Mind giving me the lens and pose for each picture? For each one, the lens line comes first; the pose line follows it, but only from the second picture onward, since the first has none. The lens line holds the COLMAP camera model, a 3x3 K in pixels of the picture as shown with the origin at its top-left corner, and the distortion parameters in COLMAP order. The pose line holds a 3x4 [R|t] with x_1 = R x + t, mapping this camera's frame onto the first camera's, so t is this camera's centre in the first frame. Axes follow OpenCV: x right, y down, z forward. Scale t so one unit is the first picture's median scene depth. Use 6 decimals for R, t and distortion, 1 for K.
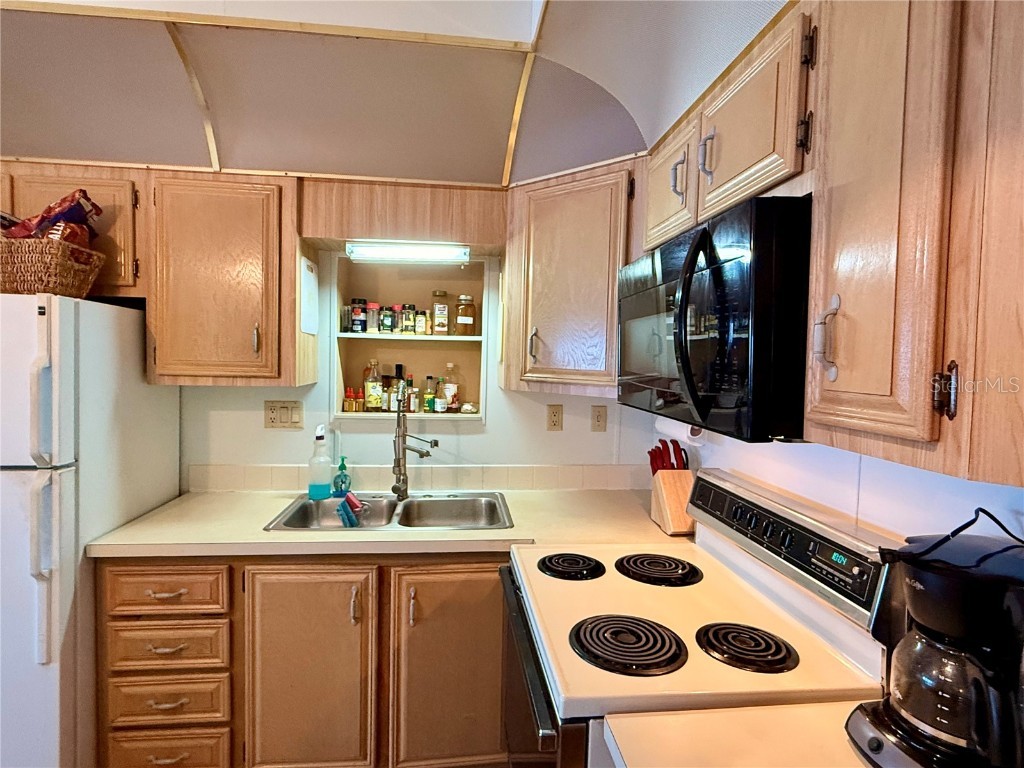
lens RADIAL K [[536.7, 0, 508.1], [0, 536.7, 381.0], [0, 0, 1]] dist [-0.002688, -0.000196]
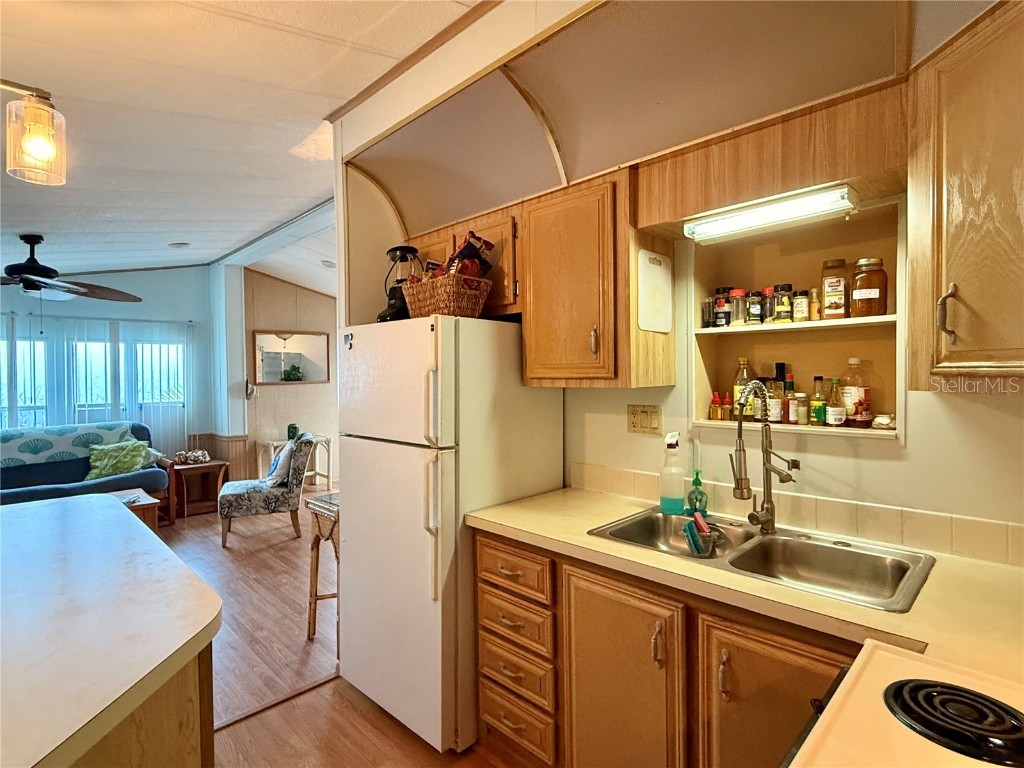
lens RADIAL K [[527.1, 0, 508.6], [0, 527.1, 383.1], [0, 0, 1]] dist [-0.001068, -0.000040]
pose [[0.626443, -0.016105, -0.779301, 0.192677], [-0.007646, 0.999611, -0.026805, 0.029132], [0.779430, 0.022751, 0.626077, 0.257120]]
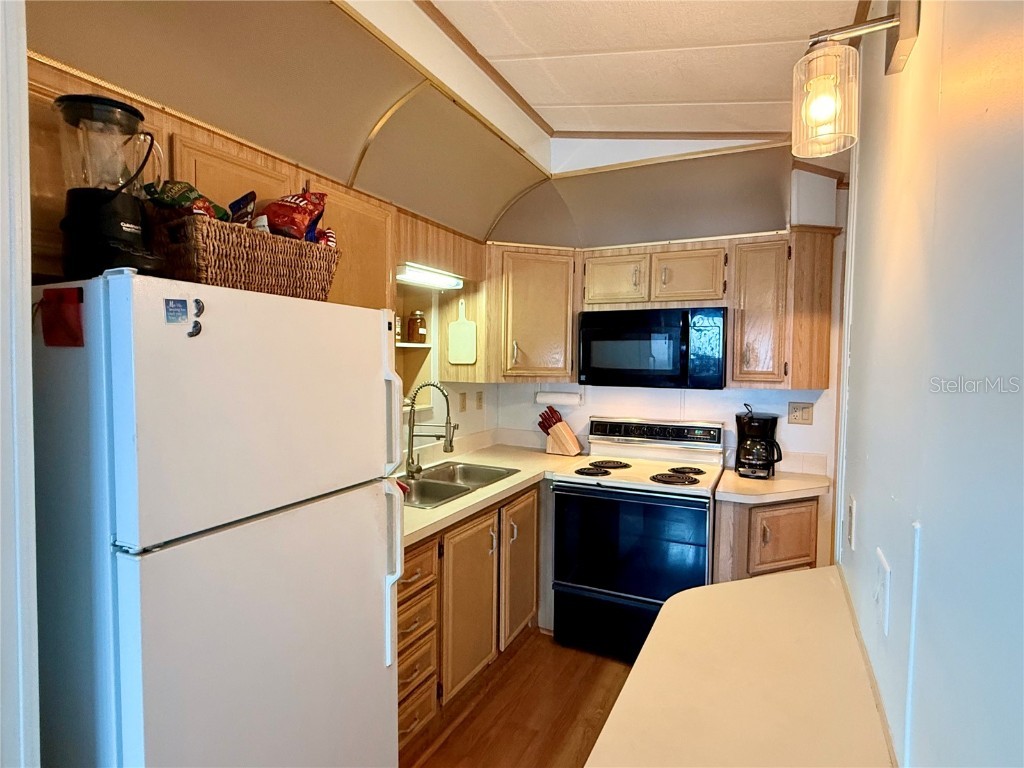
lens RADIAL K [[527.1, 0, 508.6], [0, 527.1, 383.1], [0, 0, 1]] dist [-0.001068, -0.000040]
pose [[0.542383, -0.055951, 0.838266, -1.224570], [0.040482, 0.998361, 0.040444, -0.039815], [-0.839155, 0.011999, 0.543759, 0.189631]]
